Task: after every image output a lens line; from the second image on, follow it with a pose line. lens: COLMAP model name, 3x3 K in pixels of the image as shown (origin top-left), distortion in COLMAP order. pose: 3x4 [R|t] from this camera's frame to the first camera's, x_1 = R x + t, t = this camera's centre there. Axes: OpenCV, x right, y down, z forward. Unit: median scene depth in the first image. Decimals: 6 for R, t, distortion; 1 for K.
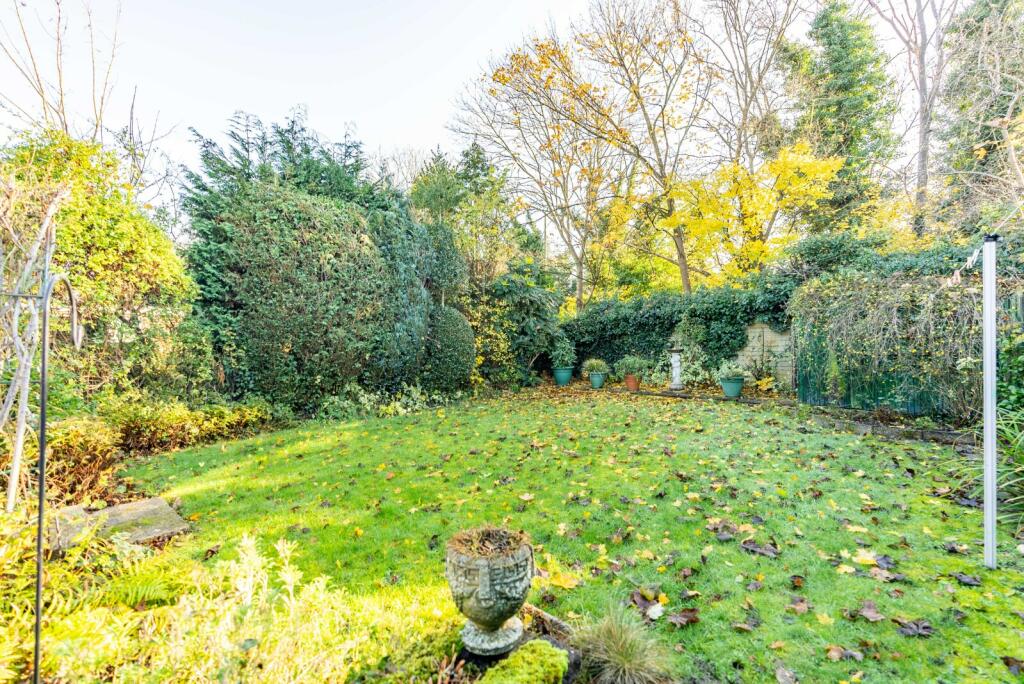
lens RADIAL K [[475.9, 0, 512.5], [0, 475.9, 343.5], [0, 0, 1]] dist [-0.002024, -0.000645]
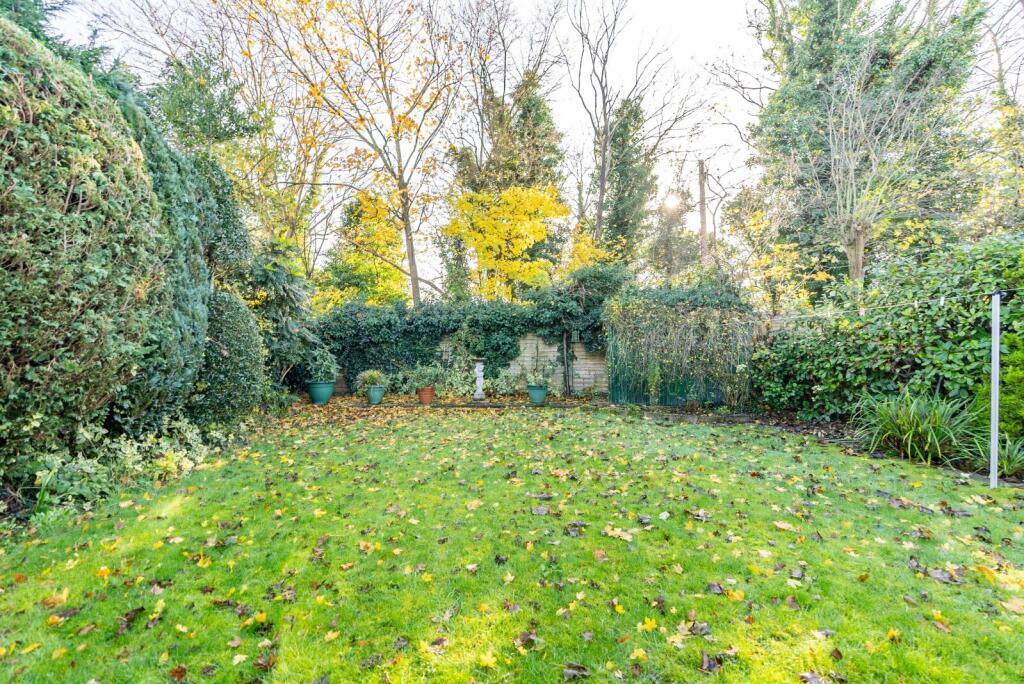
lens RADIAL K [[475.9, 0, 512.2], [0, 475.9, 341.0], [0, 0, 1]] dist [-0.002024, -0.000645]
pose [[0.657479, 0.030733, 0.752846, -0.347997], [-0.010617, 0.999446, -0.031528, 0.005791], [-0.753398, 0.012736, 0.657441, 0.274478]]
